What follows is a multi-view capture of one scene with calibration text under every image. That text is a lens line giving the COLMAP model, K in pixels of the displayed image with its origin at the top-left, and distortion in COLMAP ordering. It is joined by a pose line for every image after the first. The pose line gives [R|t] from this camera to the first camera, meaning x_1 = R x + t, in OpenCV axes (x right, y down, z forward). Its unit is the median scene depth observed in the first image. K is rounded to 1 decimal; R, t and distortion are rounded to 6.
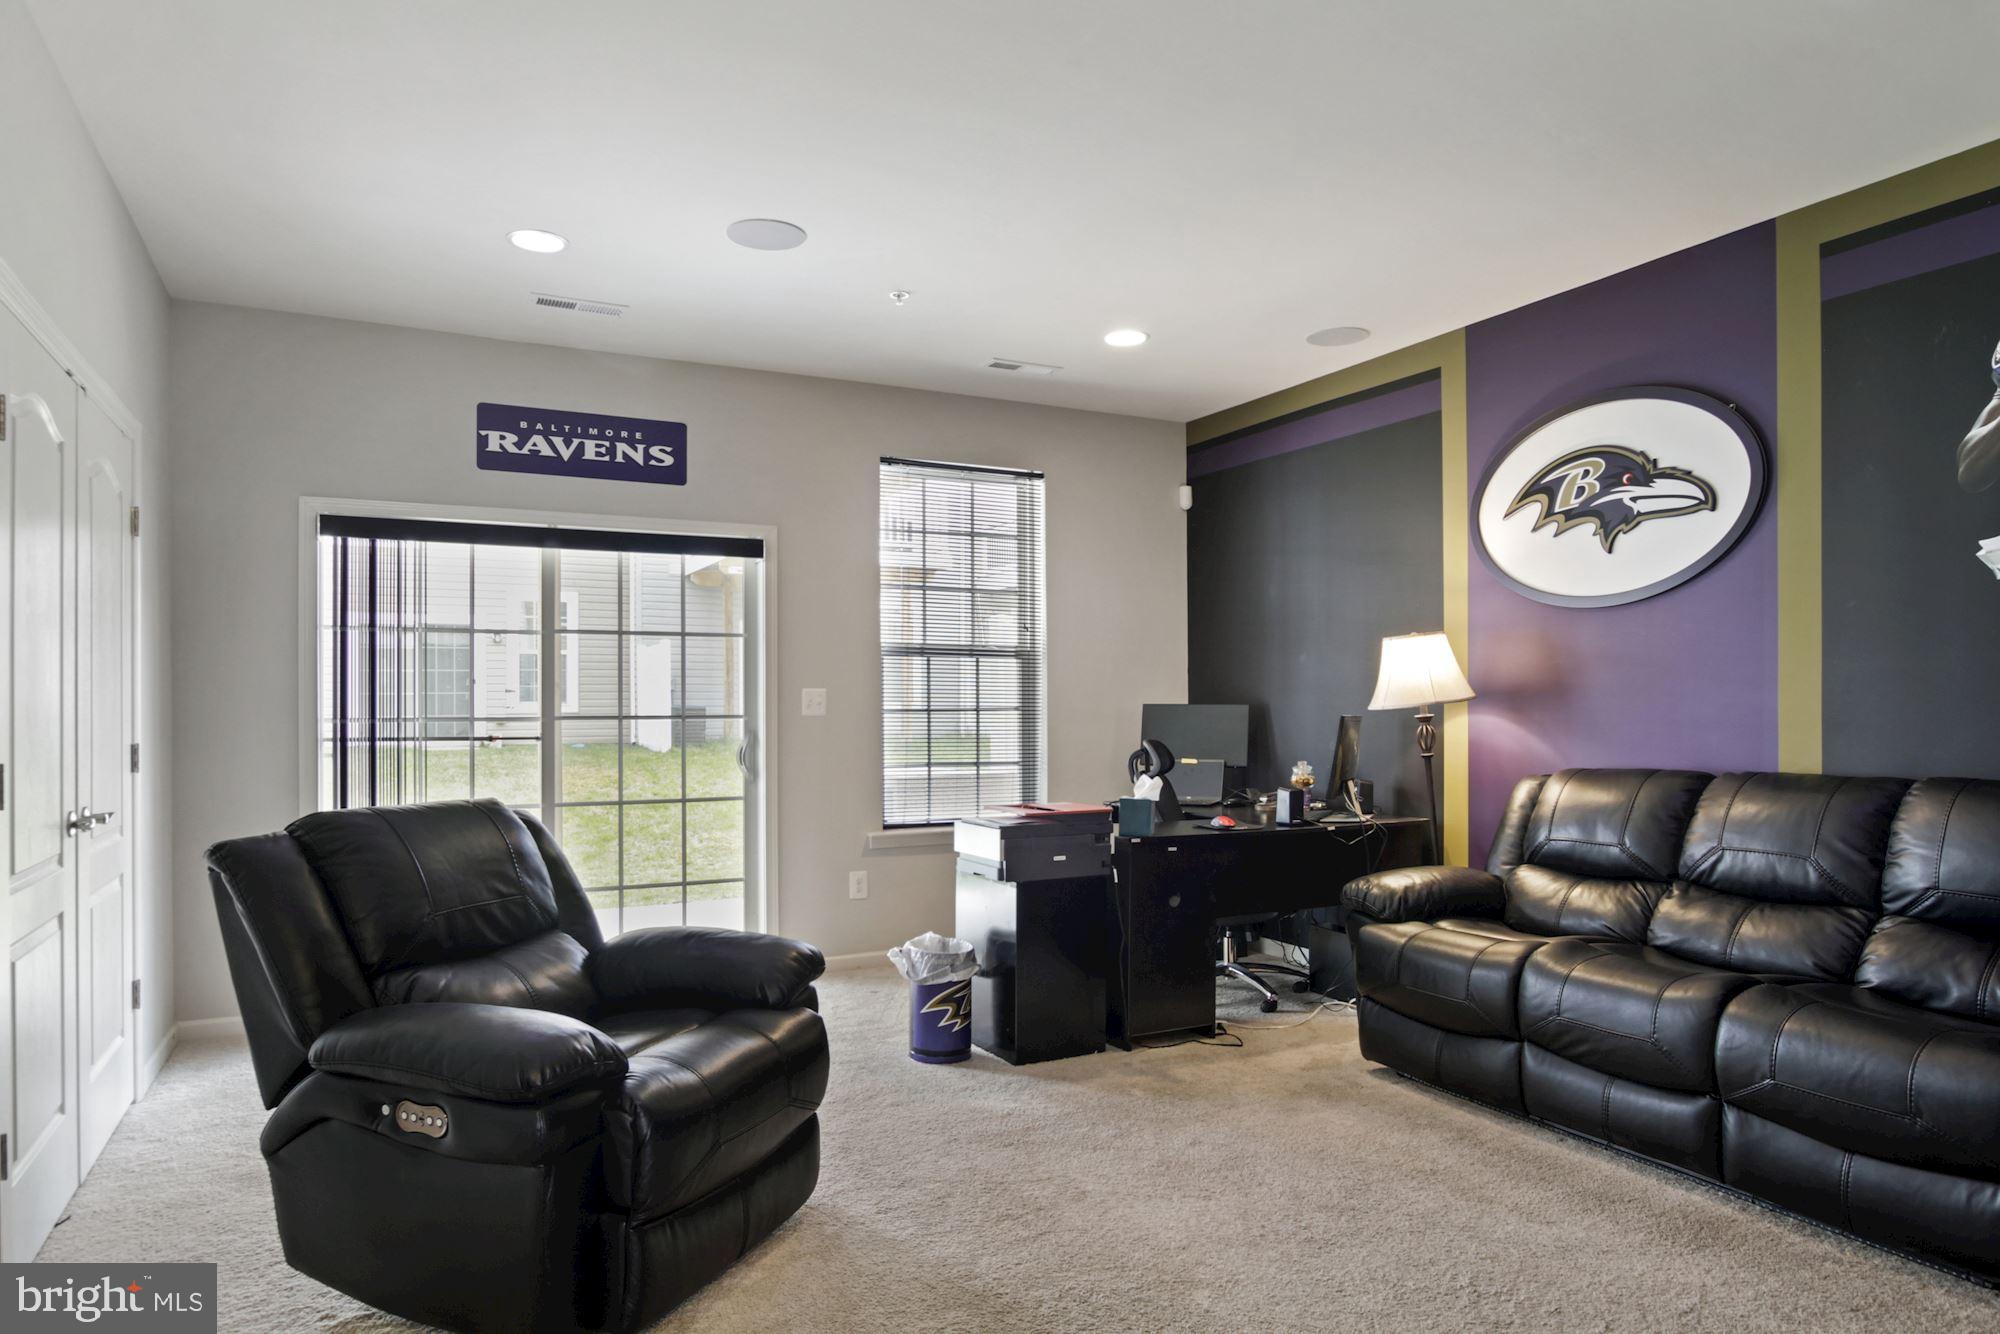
lens RADIAL K [[1263.1, 0, 1000.0], [0, 1263.1, 667.0], [0, 0, 1]] dist [0.001670, 0.000371]
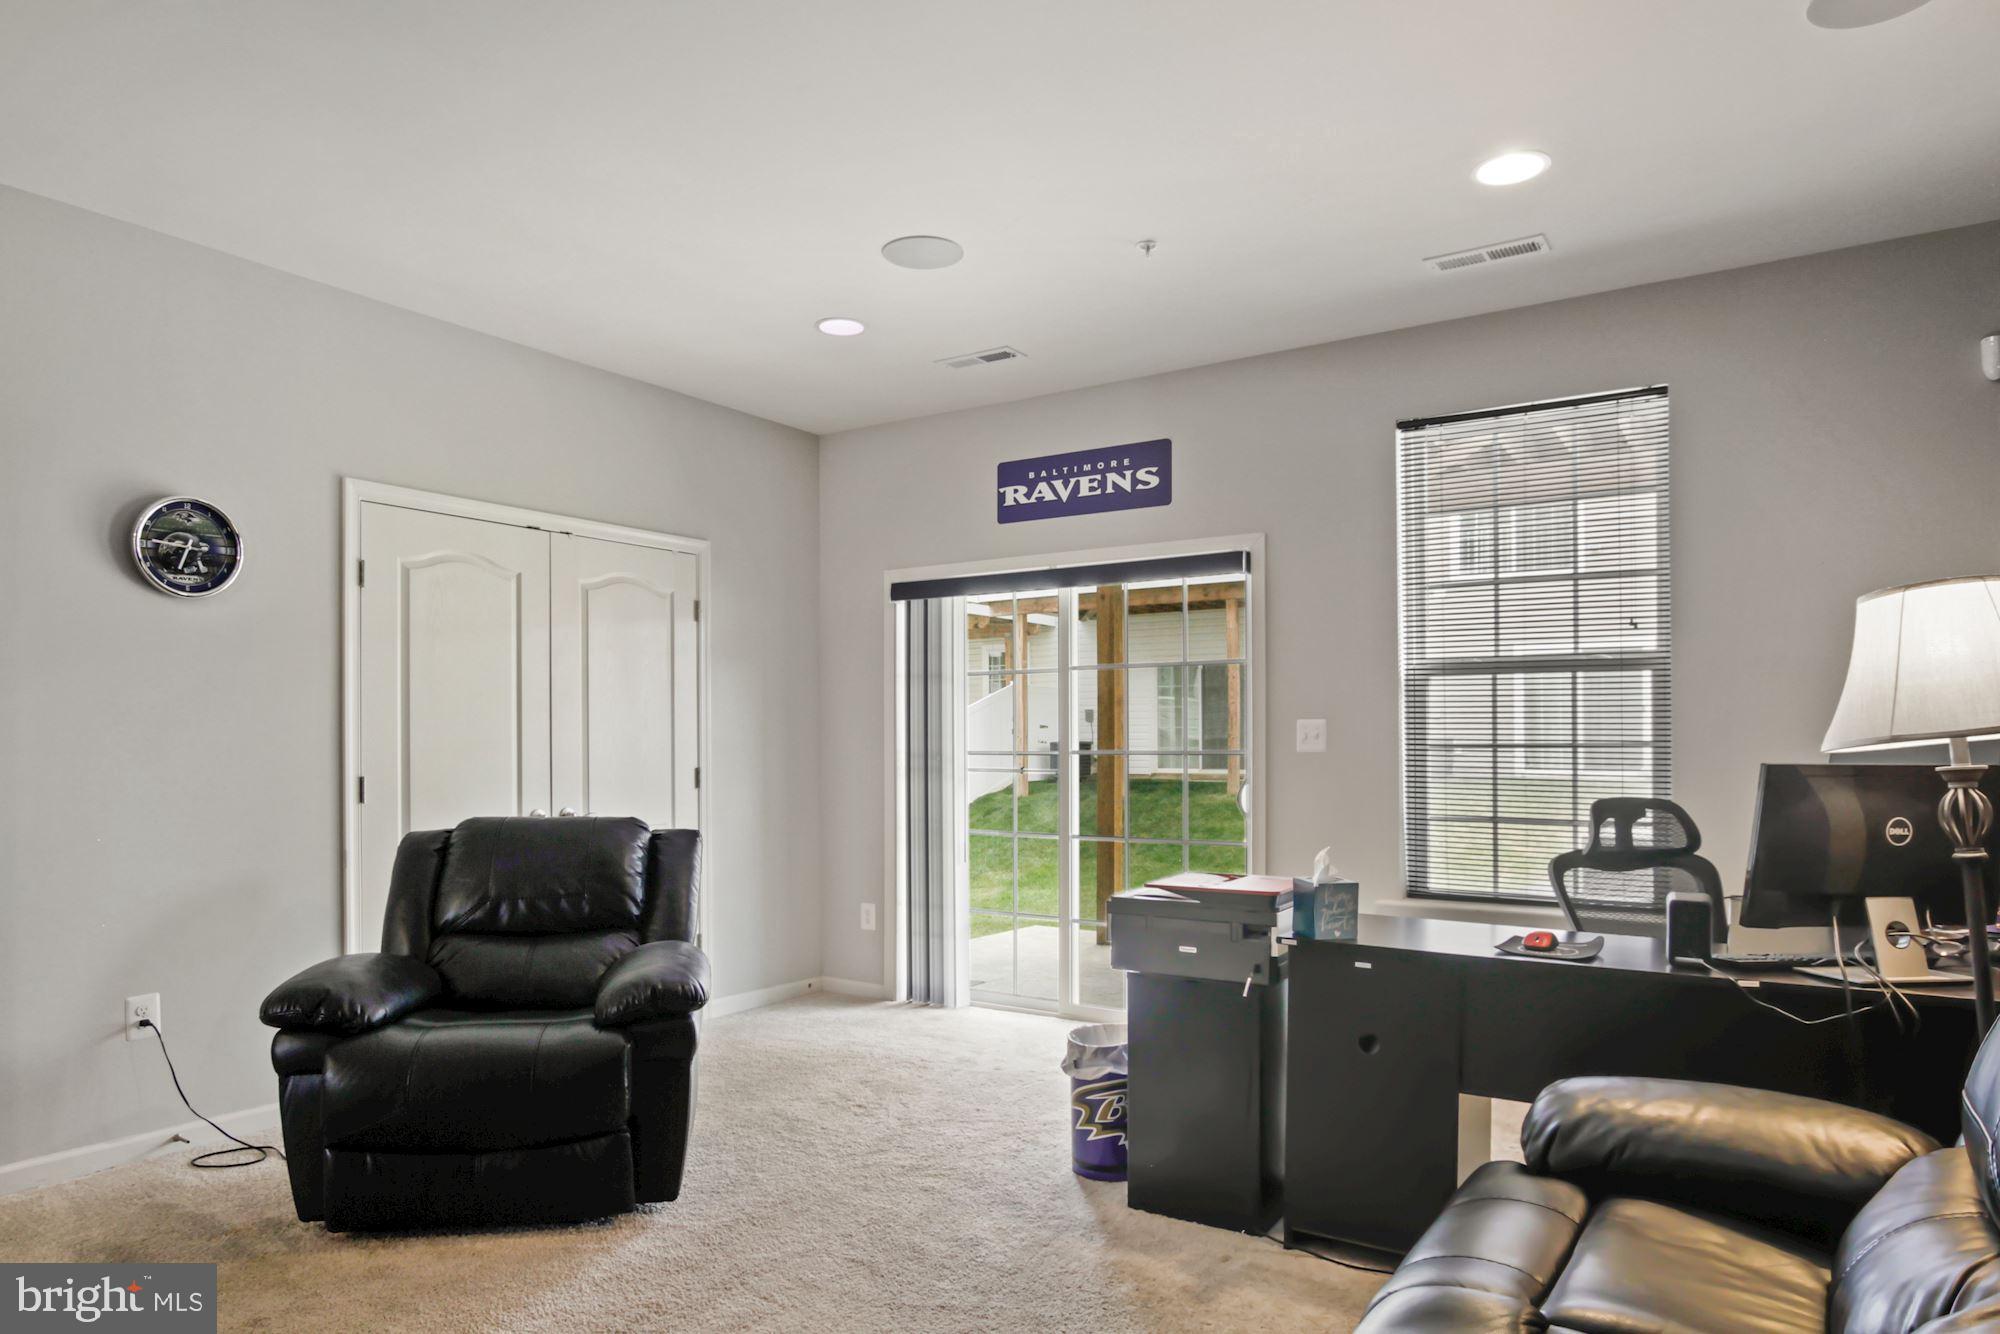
lens RADIAL K [[1224.7, 0, 1001.7], [0, 1224.7, 742.7], [0, 0, 1]] dist [0.001319, 0.000322]
pose [[0.487462, 0.005008, -0.873130, 0.541627], [0.026224, 0.999448, 0.020374, 0.012292], [0.872750, -0.032828, 0.487061, 0.495929]]
